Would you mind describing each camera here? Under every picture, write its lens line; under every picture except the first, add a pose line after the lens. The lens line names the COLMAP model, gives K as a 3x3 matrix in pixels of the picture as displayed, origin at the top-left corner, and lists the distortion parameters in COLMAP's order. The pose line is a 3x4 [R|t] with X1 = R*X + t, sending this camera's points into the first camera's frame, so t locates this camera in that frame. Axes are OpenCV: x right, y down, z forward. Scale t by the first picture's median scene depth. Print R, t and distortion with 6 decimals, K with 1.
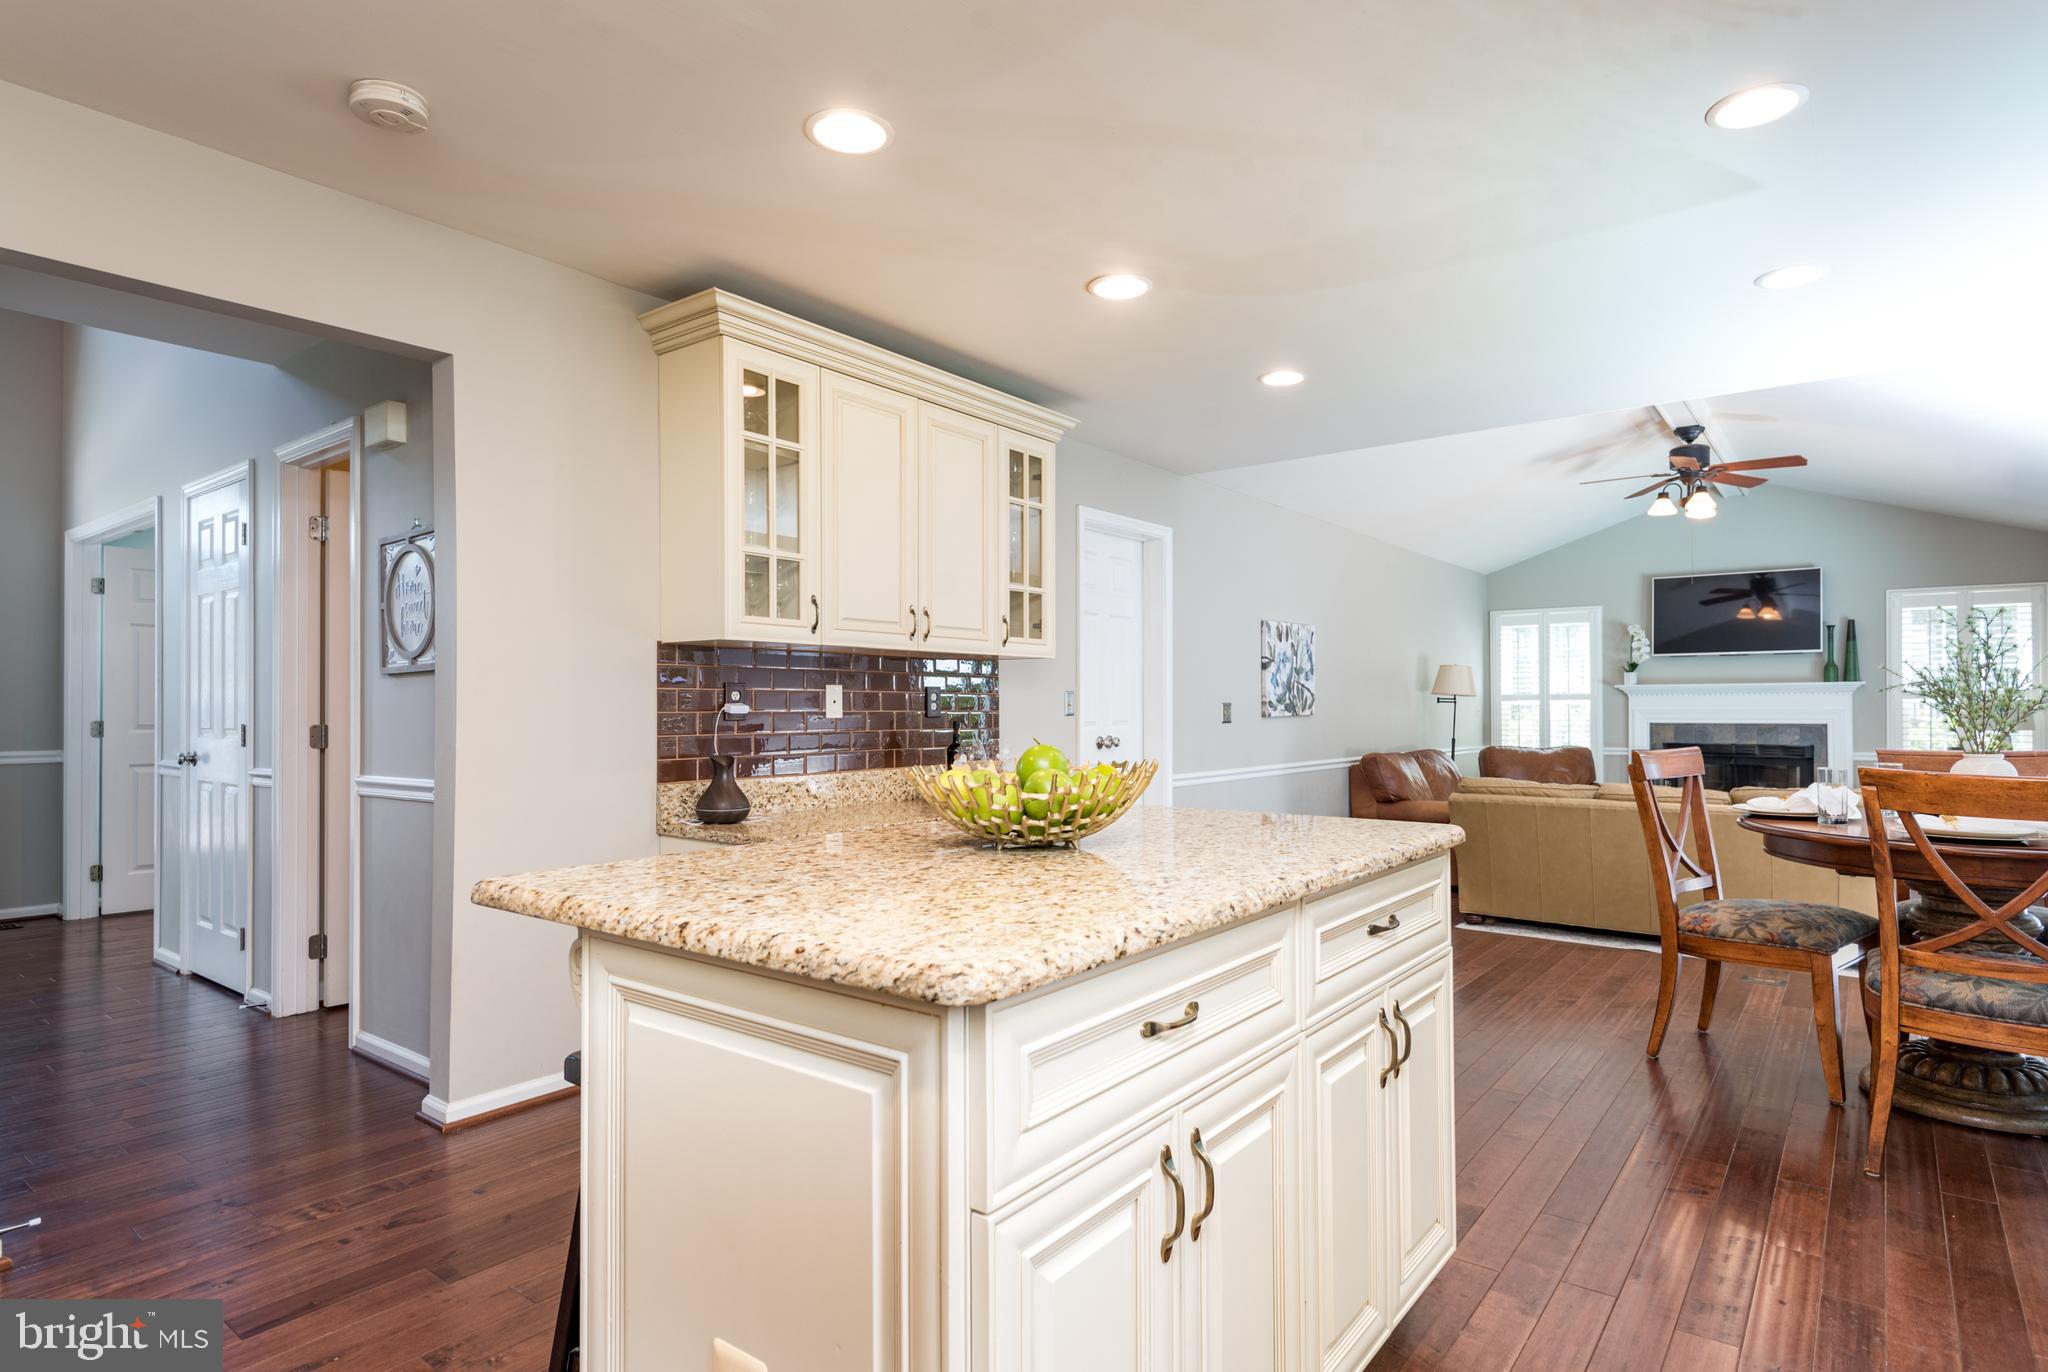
lens RADIAL K [[1097.1, 0, 1024.0], [0, 1097.1, 686.0], [0, 0, 1]] dist [0.002110, 0.000292]
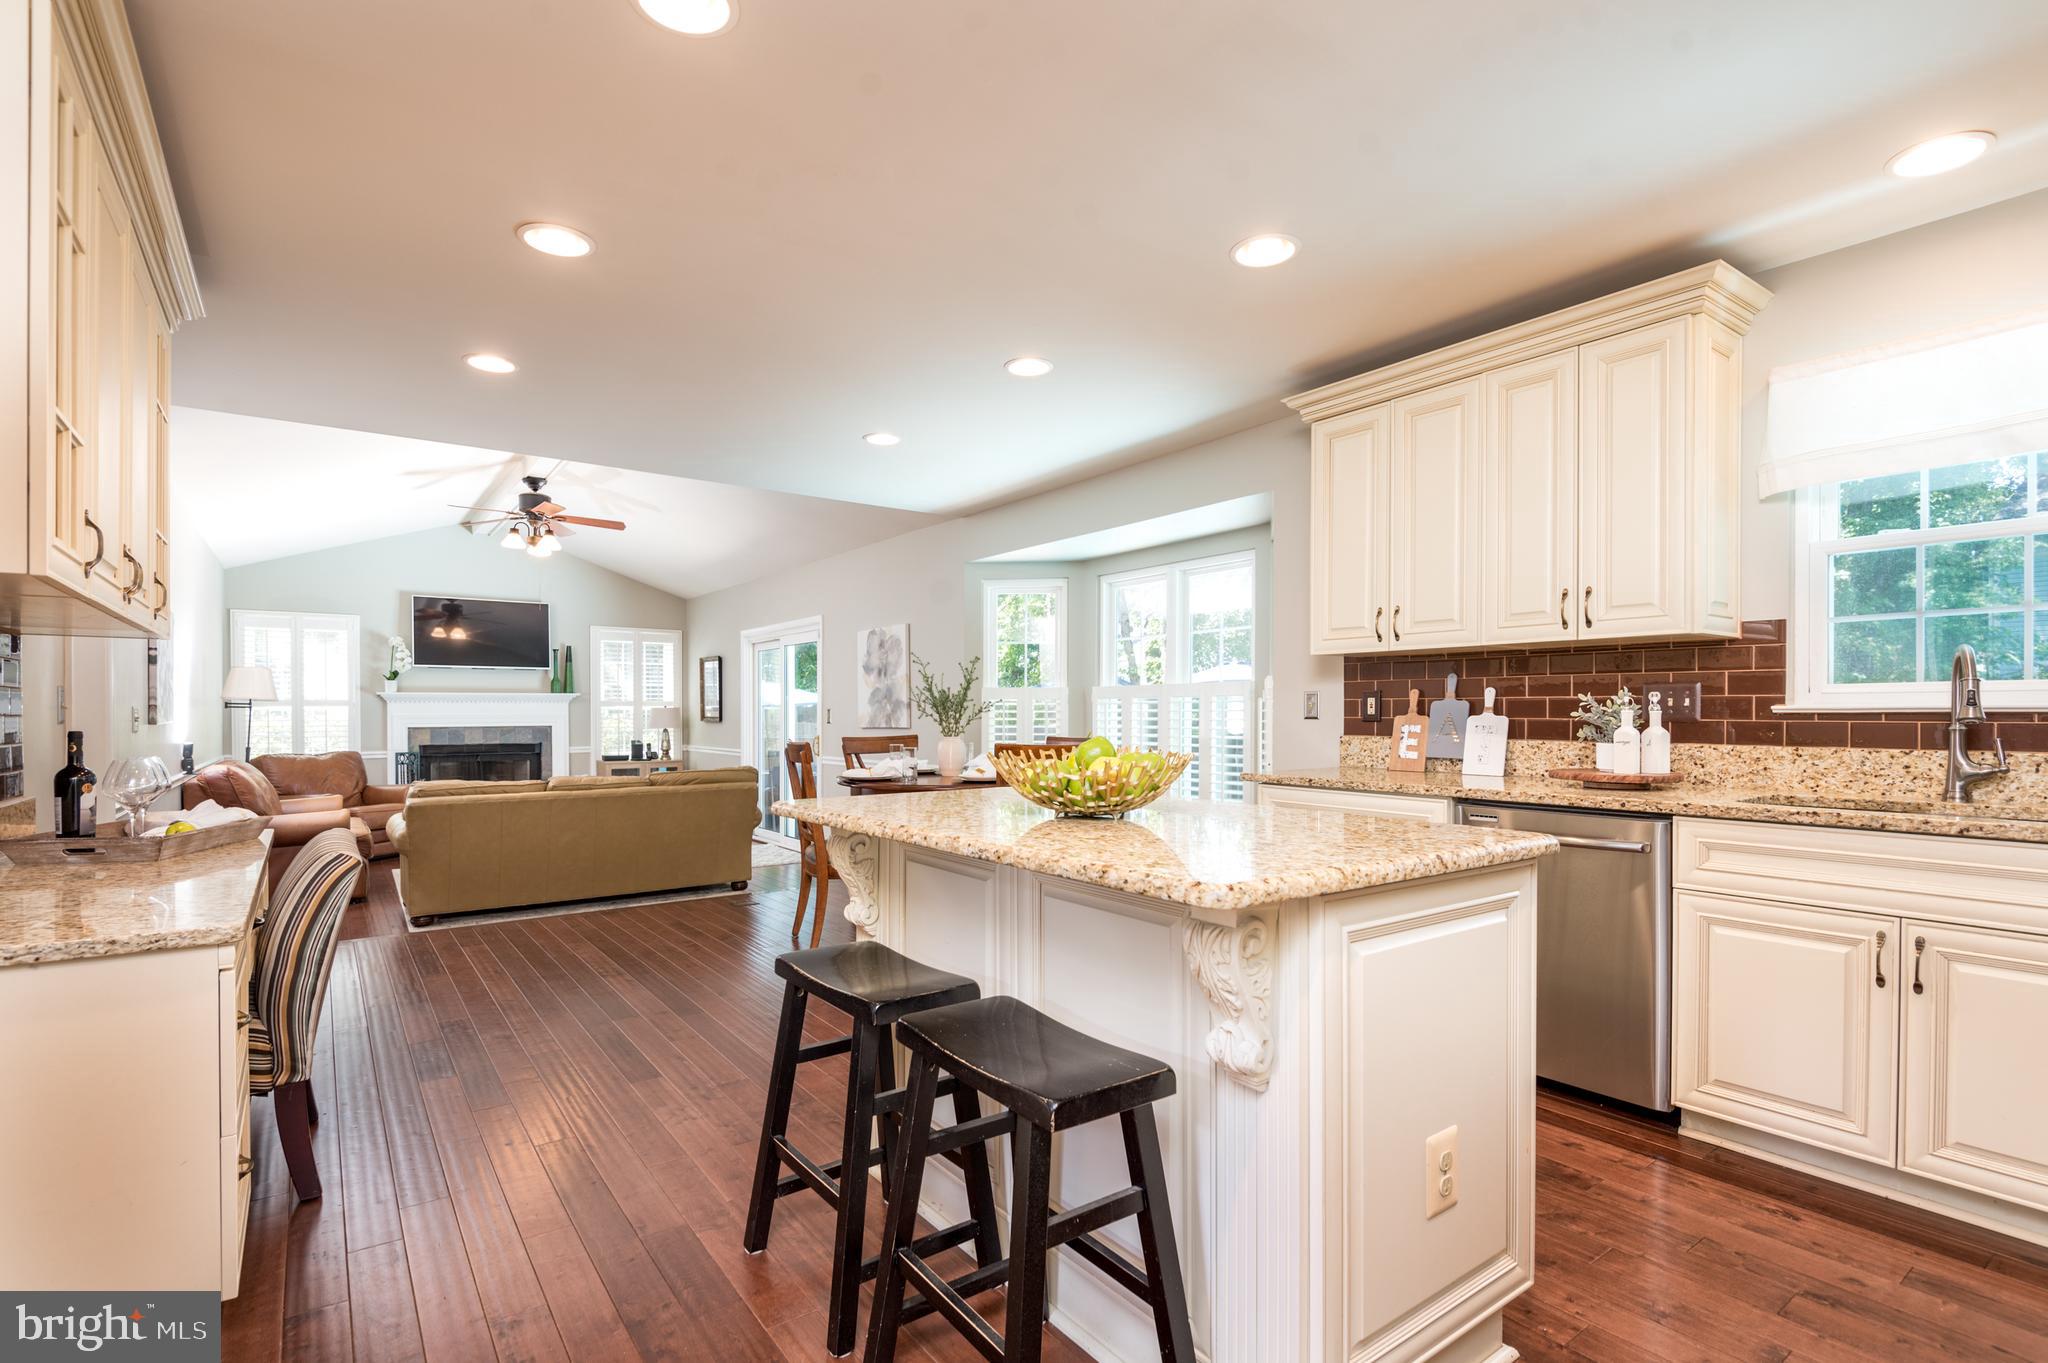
lens RADIAL K [[984.1, 0, 1030.0], [0, 984.1, 699.9], [0, 0, 1]] dist [-0.005027, -0.000451]
pose [[0.273399, 0.012846, 0.961815, -0.217939], [-0.017229, 0.999816, -0.008457, 0.004291], [-0.961746, -0.014259, 0.273570, 0.150125]]
